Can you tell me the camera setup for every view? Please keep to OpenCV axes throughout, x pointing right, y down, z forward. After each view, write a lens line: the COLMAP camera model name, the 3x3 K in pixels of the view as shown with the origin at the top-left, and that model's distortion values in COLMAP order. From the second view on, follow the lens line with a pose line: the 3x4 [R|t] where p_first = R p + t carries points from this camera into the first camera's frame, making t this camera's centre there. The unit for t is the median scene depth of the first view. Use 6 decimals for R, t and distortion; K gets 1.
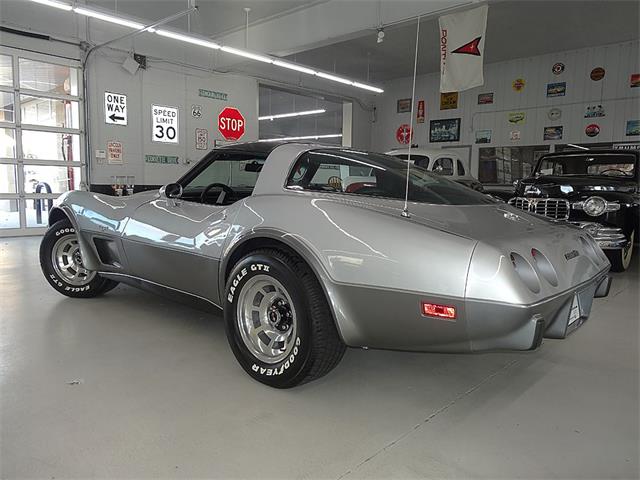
lens RADIAL K [[469.0, 0, 317.2], [0, 469.0, 241.9], [0, 0, 1]] dist [-0.002928, -0.004372]
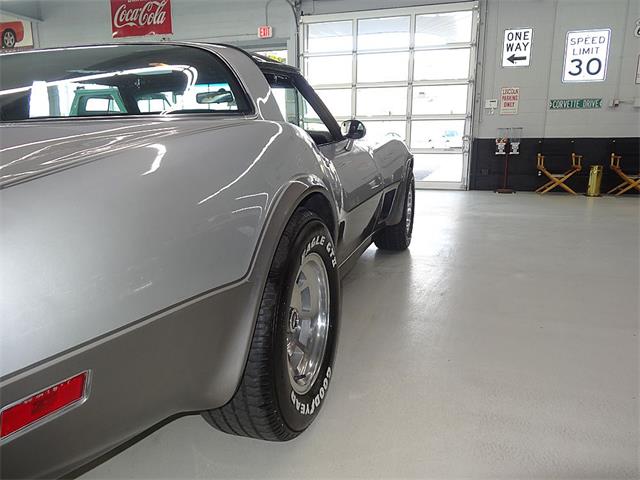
lens RADIAL K [[480.9, 0, 320.0], [0, 480.9, 240.0], [0, 0, 1]] dist [-0.002155, -0.004237]
pose [[0.409407, 0.162716, -0.897724, 0.240809], [-0.098112, 0.986114, 0.133993, -0.020203], [0.907061, 0.033220, 0.419686, 0.296316]]
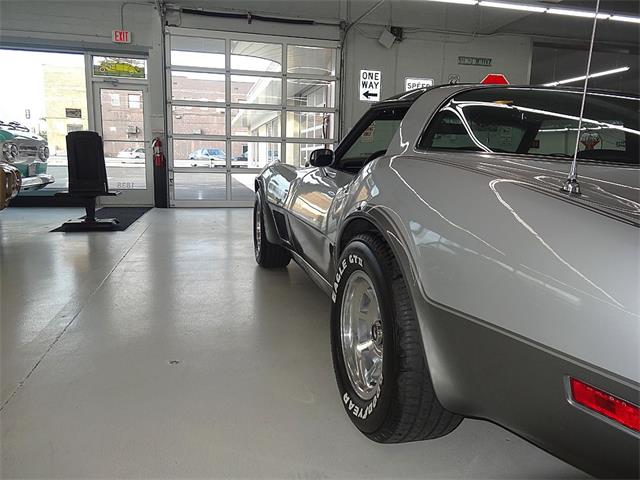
lens RADIAL K [[470.4, 0, 320.0], [0, 470.4, 240.0], [0, 0, 1]] dist [-0.006971, 0.001776]
pose [[0.836481, 0.087358, -0.540988, 0.049000], [-0.068501, 0.996137, 0.054938, -0.002694], [0.543698, -0.008896, 0.839234, 0.087808]]
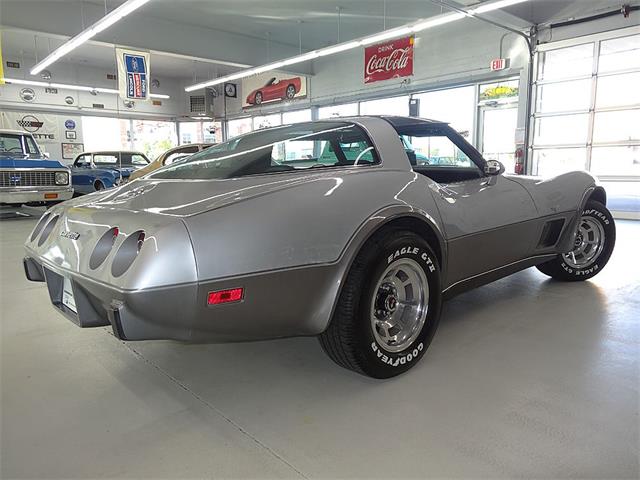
lens RADIAL K [[475.3, 0, 318.4], [0, 475.3, 241.2], [0, 0, 1]] dist [0.003750, -0.005477]
pose [[-0.089140, 0.131983, -0.987236, 0.318705], [-0.104903, 0.984425, 0.141079, -0.029592], [0.990479, 0.116140, -0.073906, 0.329979]]
